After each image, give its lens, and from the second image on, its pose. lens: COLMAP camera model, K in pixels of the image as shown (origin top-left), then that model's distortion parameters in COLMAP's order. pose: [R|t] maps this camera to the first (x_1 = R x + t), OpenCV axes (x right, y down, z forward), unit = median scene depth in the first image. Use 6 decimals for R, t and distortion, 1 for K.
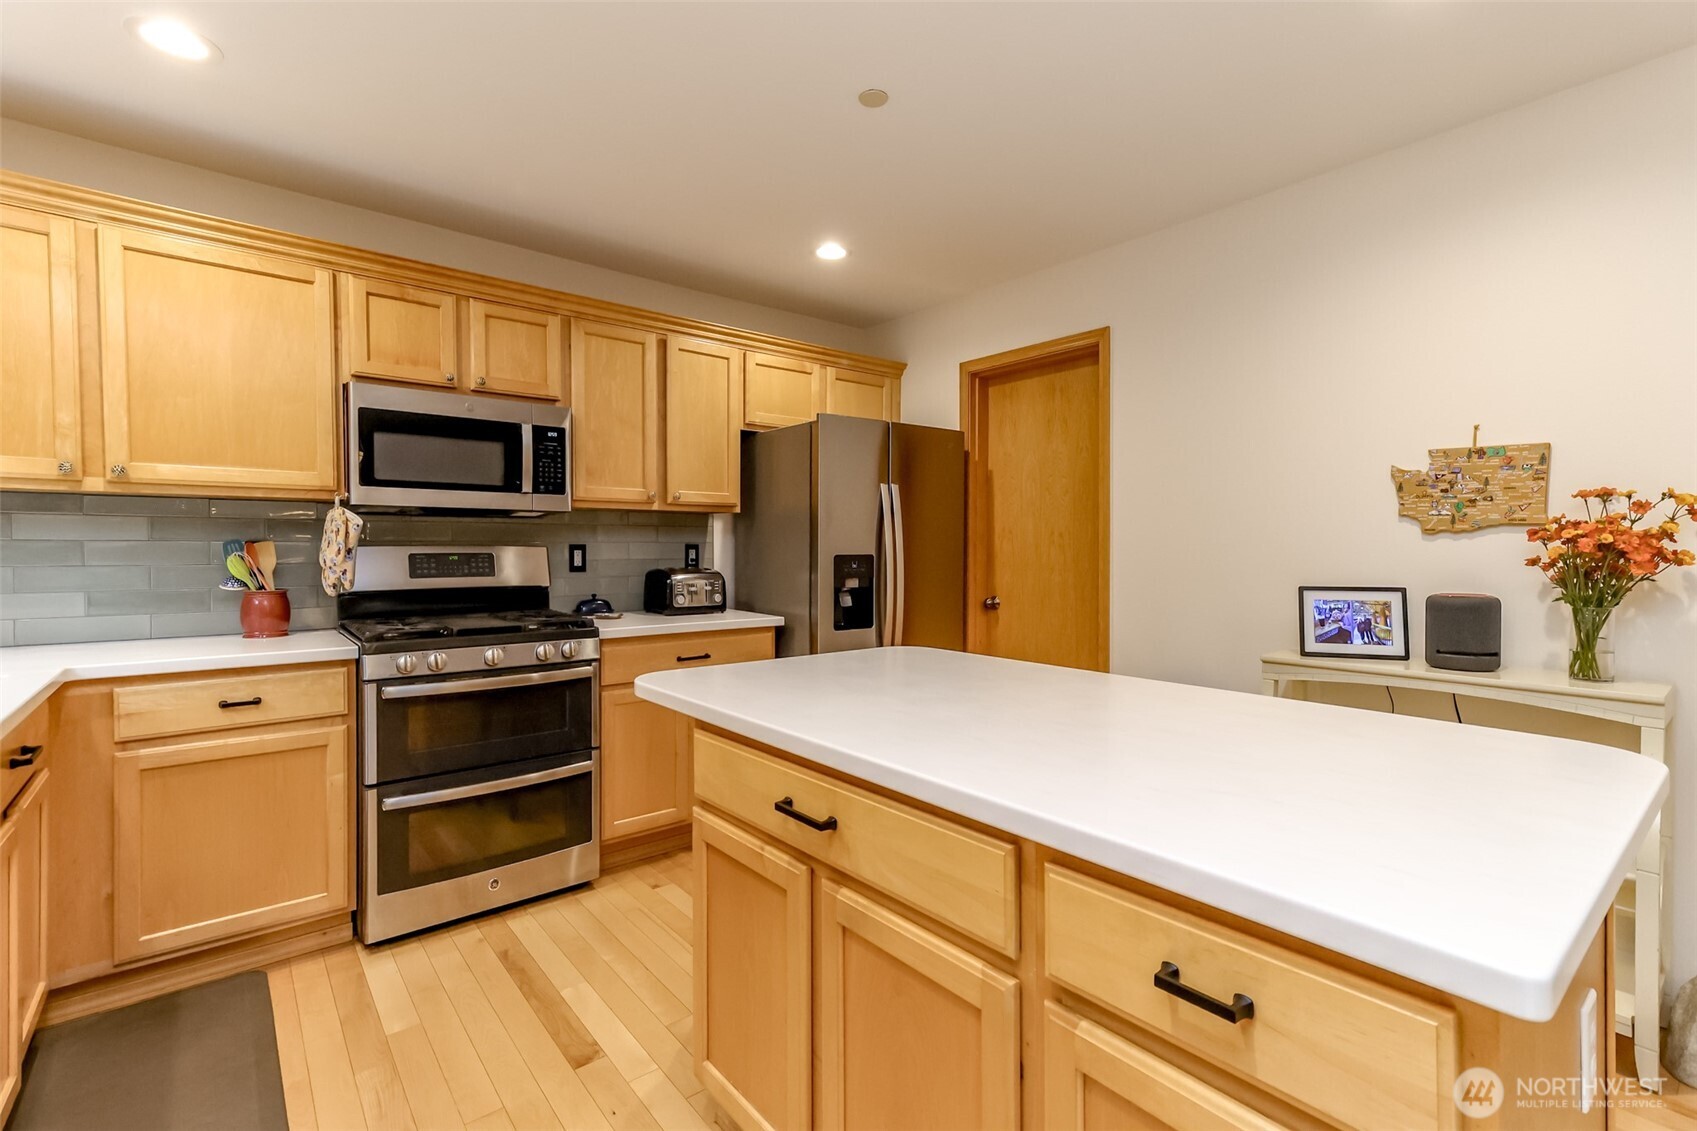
lens RADIAL K [[760.8, 0, 865.2], [0, 760.8, 557.8], [0, 0, 1]] dist [0.013717, 0.000474]
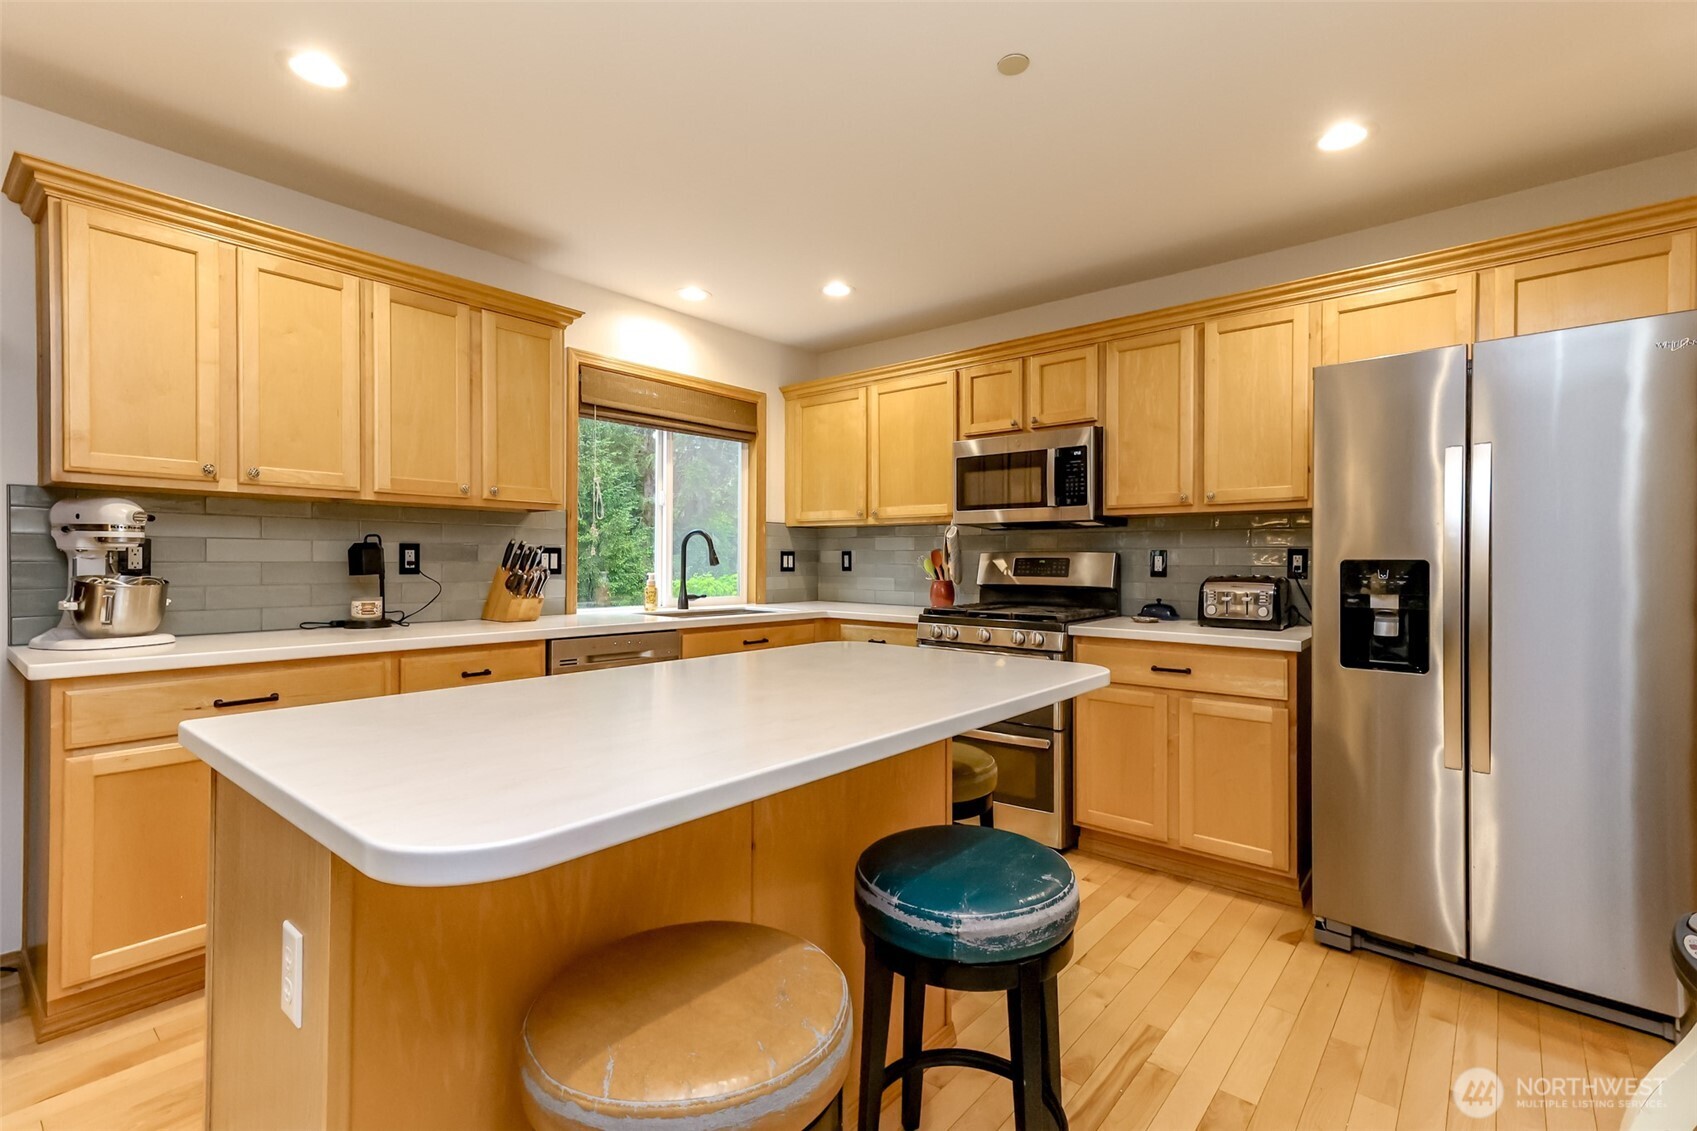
lens RADIAL K [[753.5, 0, 857.7], [0, 753.5, 560.7], [0, 0, 1]] dist [0.005067, 0.000464]
pose [[0.181874, 0.001884, -0.983320, 0.647971], [-0.016031, 0.999871, -0.001049, 0.004970], [0.983191, 0.015955, 0.181881, 0.485428]]
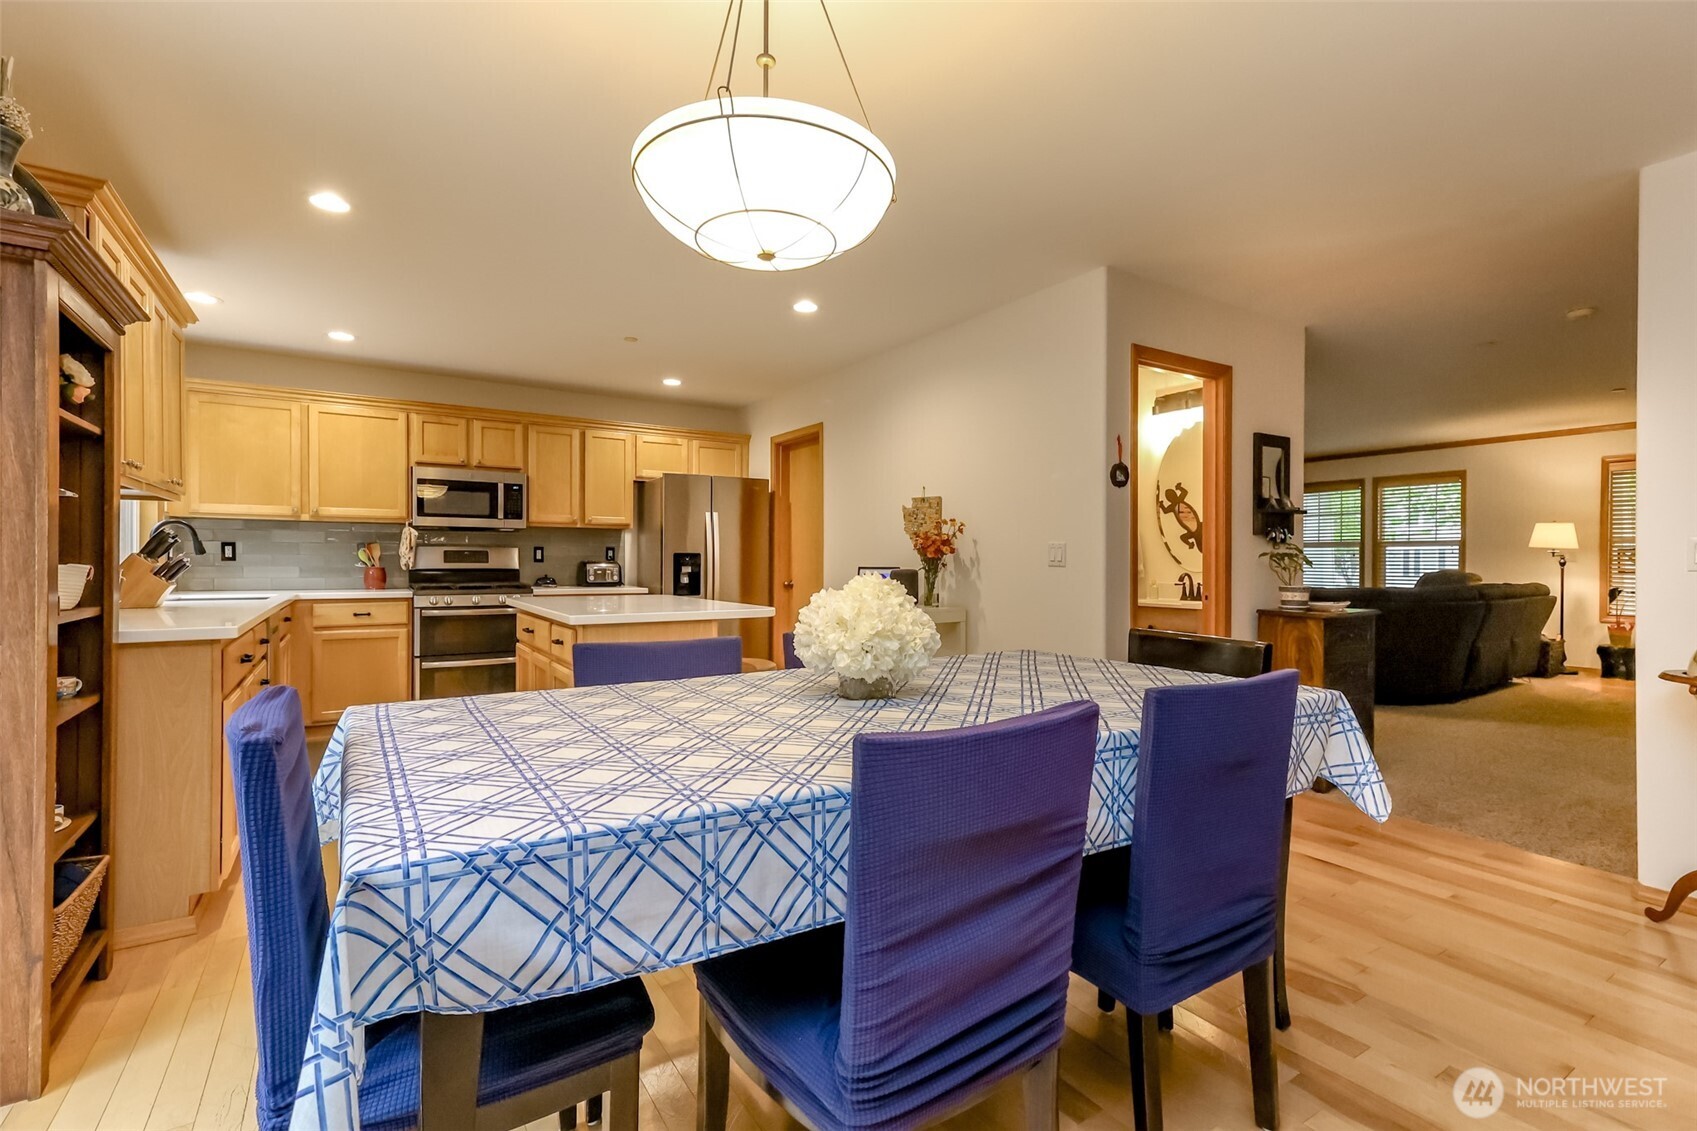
lens RADIAL K [[753.5, 0, 857.7], [0, 753.5, 560.7], [0, 0, 1]] dist [0.005067, 0.000464]
pose [[0.992818, 0.003813, -0.119578, 0.670016], [-0.005511, 0.999889, -0.013872, 0.041118], [0.119512, 0.014431, 0.992728, -0.769239]]
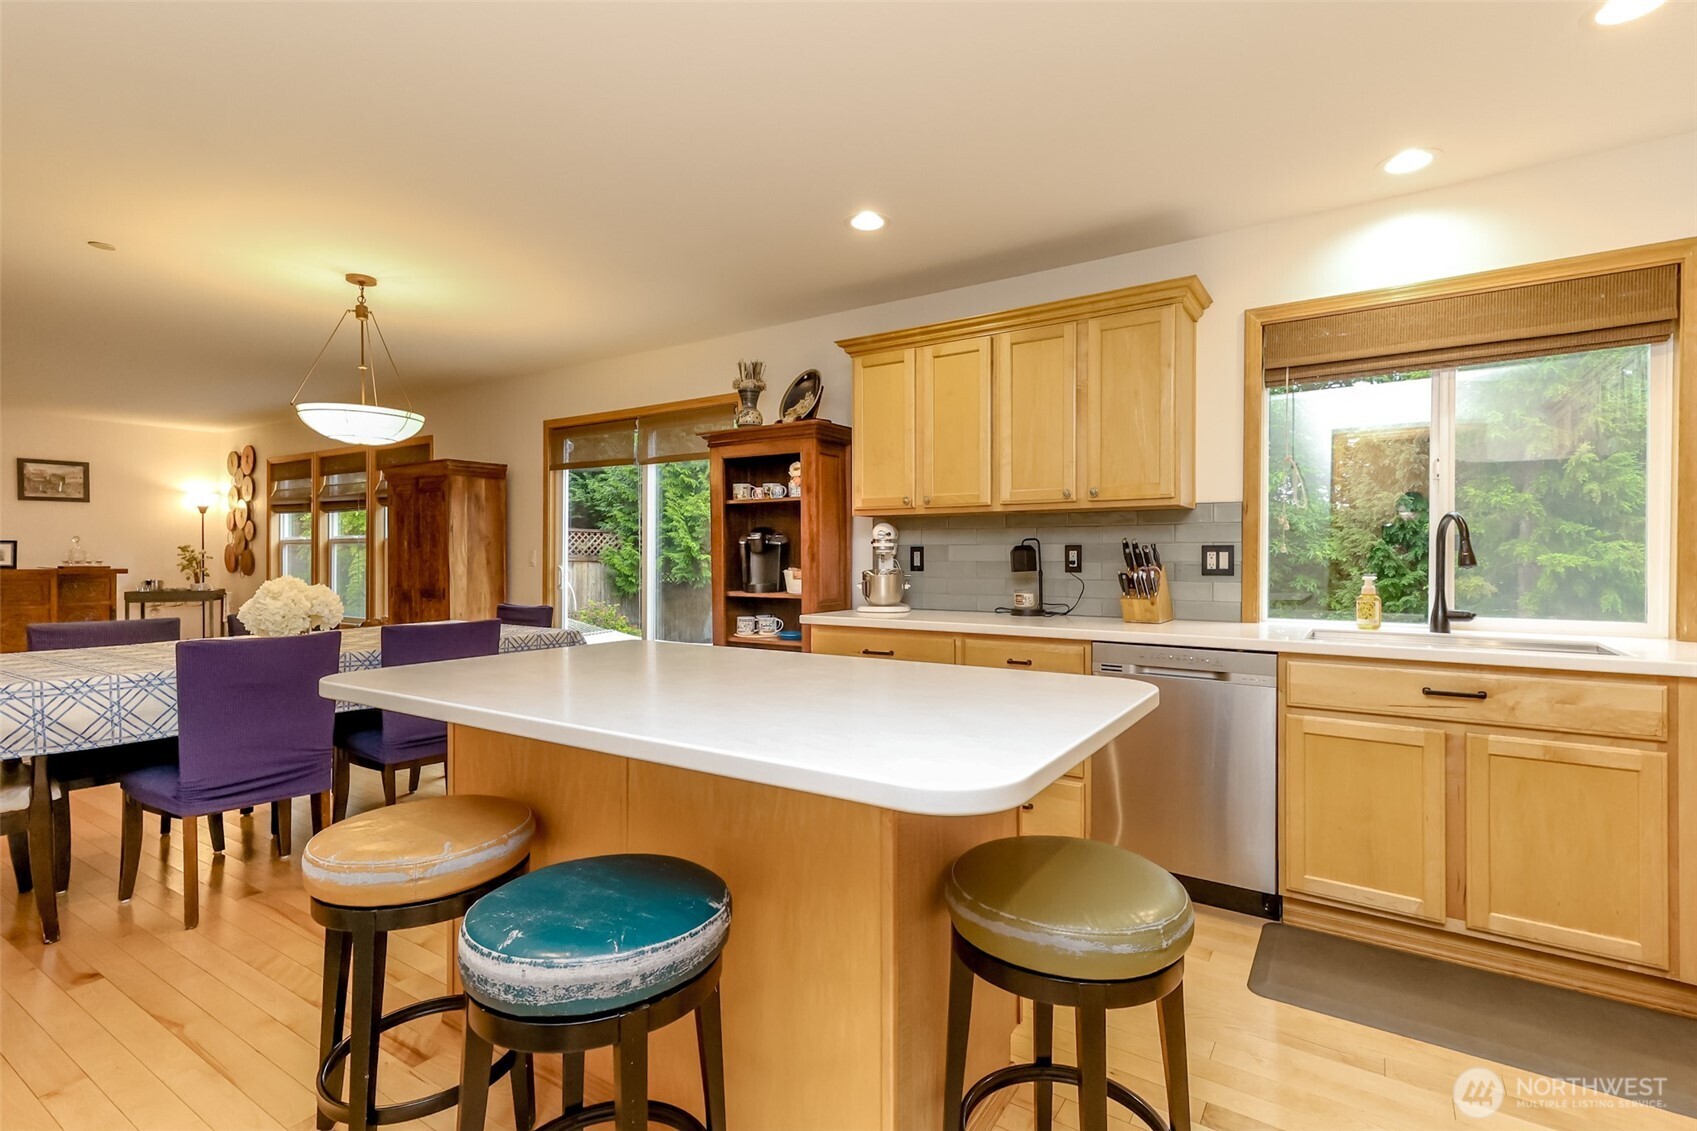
lens RADIAL K [[753.5, 0, 857.7], [0, 753.5, 560.7], [0, 0, 1]] dist [0.005067, 0.000464]
pose [[-0.954252, 0.000915, -0.299003, -0.466499], [-0.003517, 0.999892, 0.014283, -0.009696], [0.298984, 0.014681, -0.954145, 1.920233]]
